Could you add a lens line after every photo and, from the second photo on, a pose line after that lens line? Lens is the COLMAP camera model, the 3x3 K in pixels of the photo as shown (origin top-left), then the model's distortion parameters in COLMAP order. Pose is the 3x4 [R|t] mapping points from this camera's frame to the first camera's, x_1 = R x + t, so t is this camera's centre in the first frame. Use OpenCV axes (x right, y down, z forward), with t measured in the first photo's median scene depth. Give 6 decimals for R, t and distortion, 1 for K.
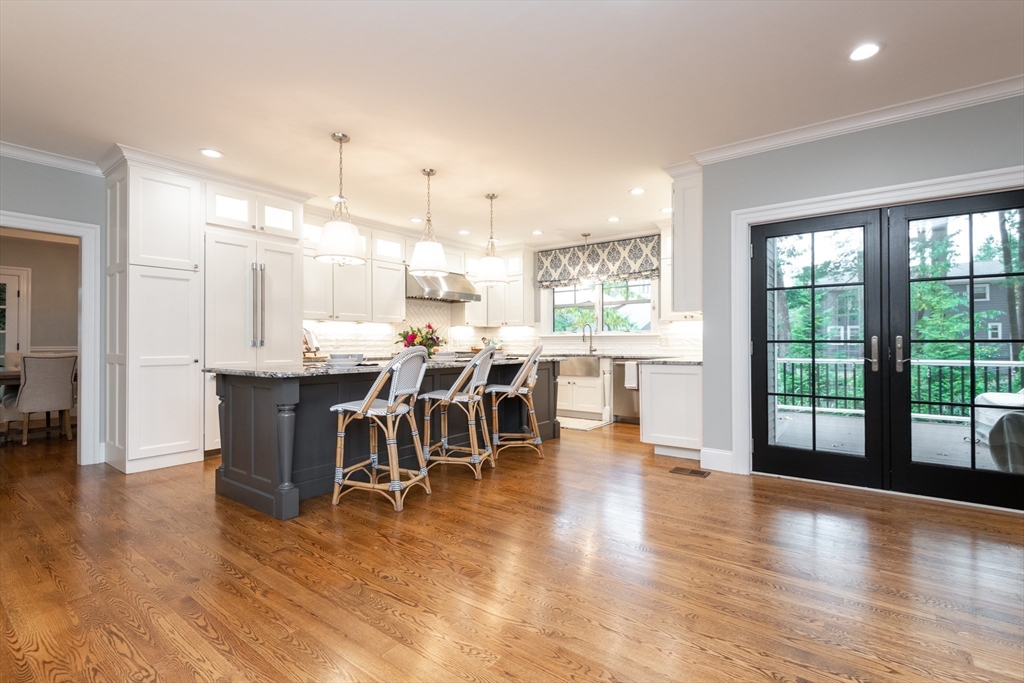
lens RADIAL K [[464.5, 0, 512.0], [0, 464.5, 341.5], [0, 0, 1]] dist [0.003312, -0.000652]
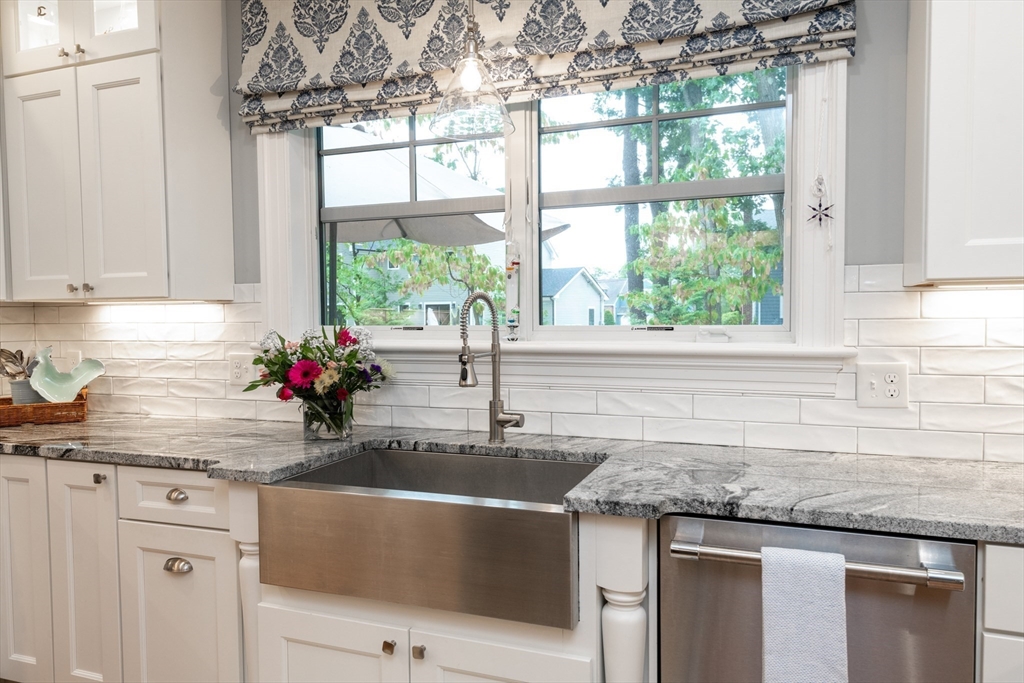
lens RADIAL K [[718.2, 0, 512.0], [0, 718.2, 341.5], [0, 0, 1]] dist [0.020707, -0.000730]
pose [[0.959544, -0.016432, 0.281078, 0.082829], [0.005562, 0.999207, 0.039428, -0.027036], [-0.281503, -0.036269, 0.958875, 0.652270]]
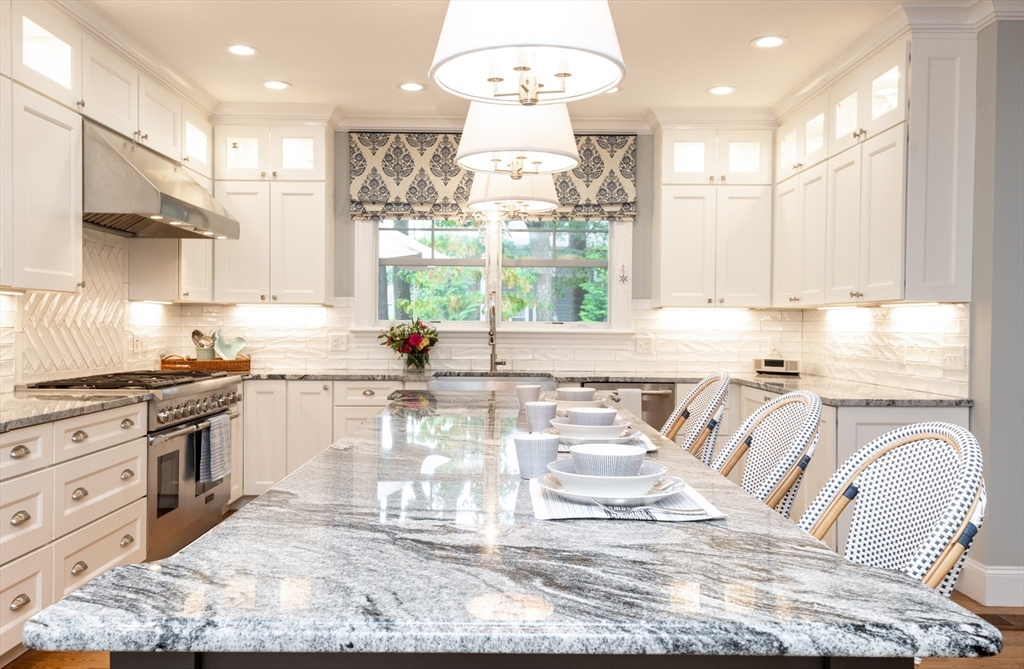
lens RADIAL K [[809.0, 0, 512.0], [0, 809.0, 334.5], [0, 0, 1]] dist [0.001905, 0.000325]
pose [[0.793159, 0.002904, 0.609008, -0.287413], [-0.012005, 0.999869, 0.010868, -0.017118], [-0.608897, -0.015931, 0.793089, 0.328092]]
